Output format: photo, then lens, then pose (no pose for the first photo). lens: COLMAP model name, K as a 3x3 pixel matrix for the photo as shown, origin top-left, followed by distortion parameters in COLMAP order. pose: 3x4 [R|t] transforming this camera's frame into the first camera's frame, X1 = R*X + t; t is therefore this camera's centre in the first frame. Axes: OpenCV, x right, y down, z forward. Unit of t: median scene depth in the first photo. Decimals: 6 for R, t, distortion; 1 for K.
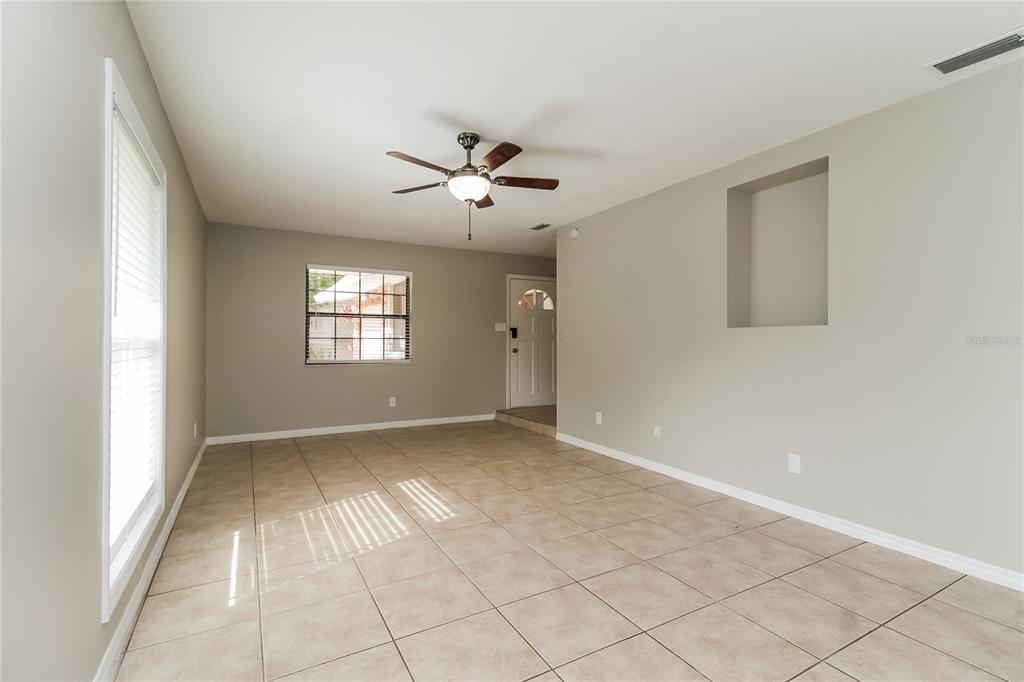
lens RADIAL K [[478.7, 0, 512.9], [0, 478.7, 341.8], [0, 0, 1]] dist [-0.003038, -0.002818]
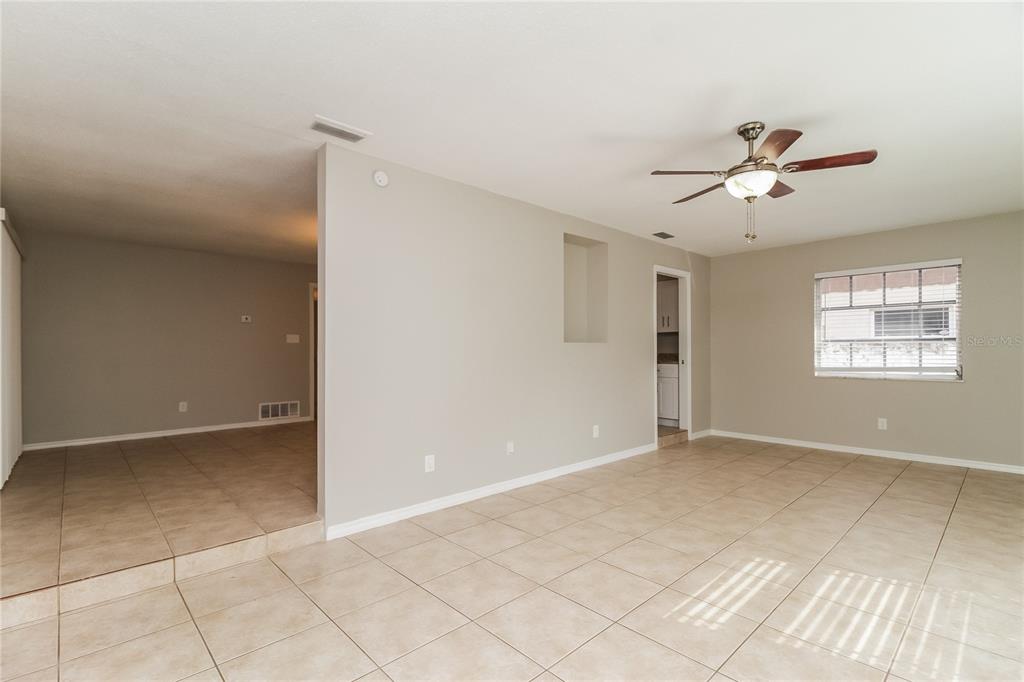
lens RADIAL K [[478.7, 0, 515.5], [0, 478.7, 342.5], [0, 0, 1]] dist [-0.003038, -0.002818]
pose [[-0.246602, 0.003957, 0.969109, -0.882365], [0.006030, 0.999979, -0.002548, -0.031352], [-0.969098, 0.005215, -0.246620, 1.686438]]
